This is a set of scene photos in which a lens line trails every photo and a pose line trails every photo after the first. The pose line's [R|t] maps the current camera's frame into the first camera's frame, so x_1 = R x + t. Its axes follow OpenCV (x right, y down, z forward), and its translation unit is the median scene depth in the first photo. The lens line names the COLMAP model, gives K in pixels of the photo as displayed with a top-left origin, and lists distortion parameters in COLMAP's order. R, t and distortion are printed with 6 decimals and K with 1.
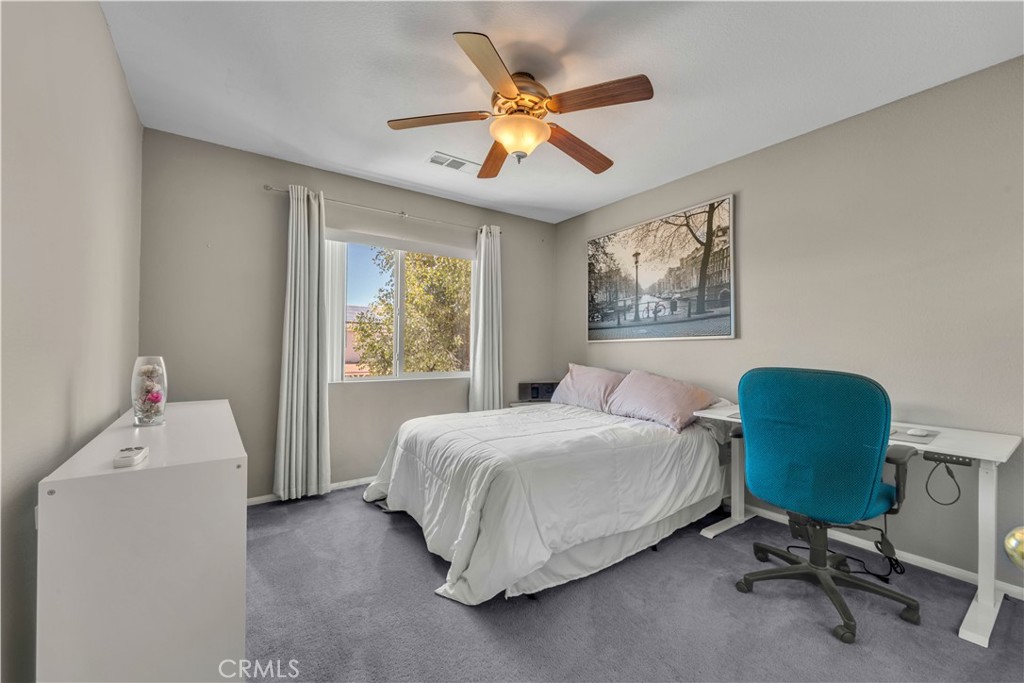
lens RADIAL K [[416.2, 0, 514.5], [0, 416.2, 343.1], [0, 0, 1]] dist [0.000807, -0.000351]
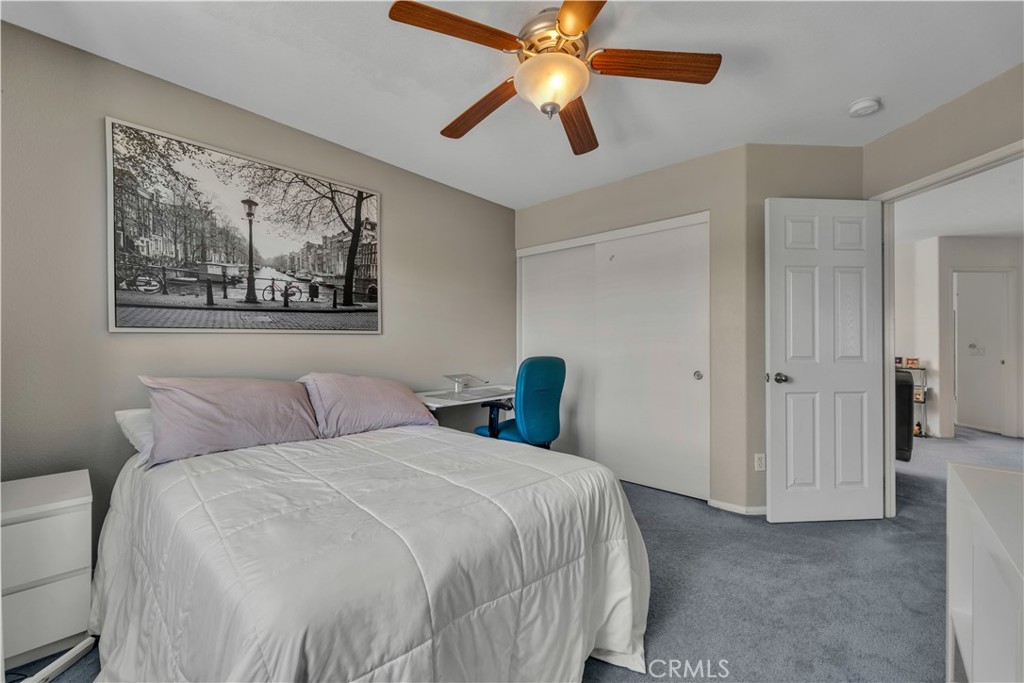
lens RADIAL K [[416.2, 0, 515.0], [0, 416.2, 344.8], [0, 0, 1]] dist [0.000807, -0.000351]
pose [[-0.224351, -0.005792, 0.974491, -0.478655], [-0.014466, 0.999892, 0.002612, 0.006799], [-0.974401, -0.013511, -0.224411, 0.775659]]
